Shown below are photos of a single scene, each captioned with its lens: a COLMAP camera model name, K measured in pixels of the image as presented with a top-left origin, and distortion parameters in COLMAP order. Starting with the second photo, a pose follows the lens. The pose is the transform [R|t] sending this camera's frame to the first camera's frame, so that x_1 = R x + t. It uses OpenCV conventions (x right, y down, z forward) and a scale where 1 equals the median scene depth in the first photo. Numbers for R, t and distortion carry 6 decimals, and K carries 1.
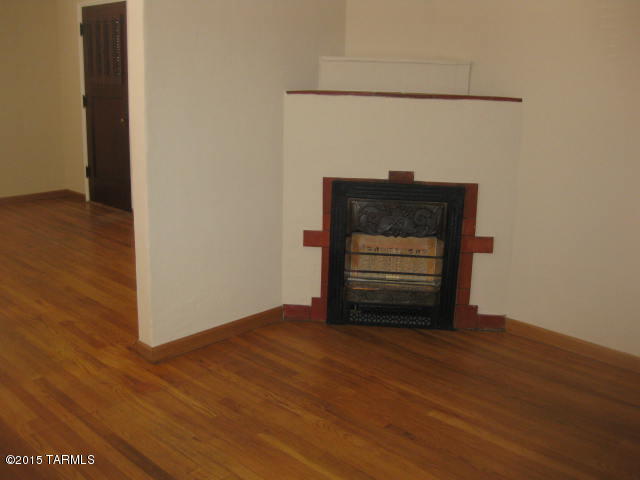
lens RADIAL K [[656.0, 0, 320.0], [0, 656.0, 240.0], [0, 0, 1]] dist [-0.133225, 0.016507]
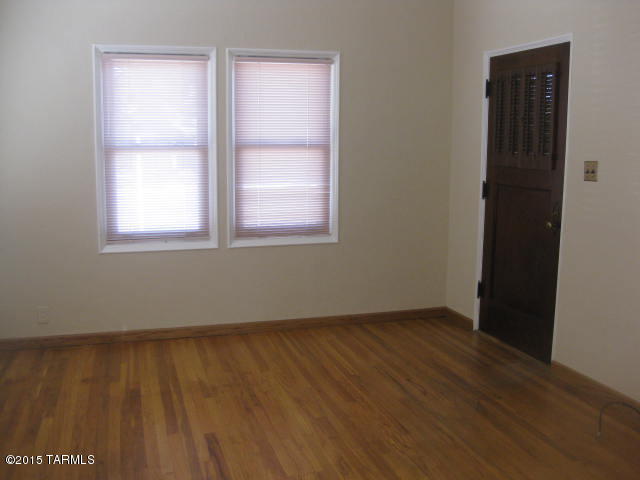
lens RADIAL K [[656.0, 0, 320.0], [0, 656.0, 240.0], [0, 0, 1]] dist [-0.133225, 0.016507]
pose [[0.869539, 0.055548, -0.490731, -0.187452], [-0.111653, 0.990039, -0.085772, -0.087992], [0.481078, 0.129374, 0.867079, 0.329525]]
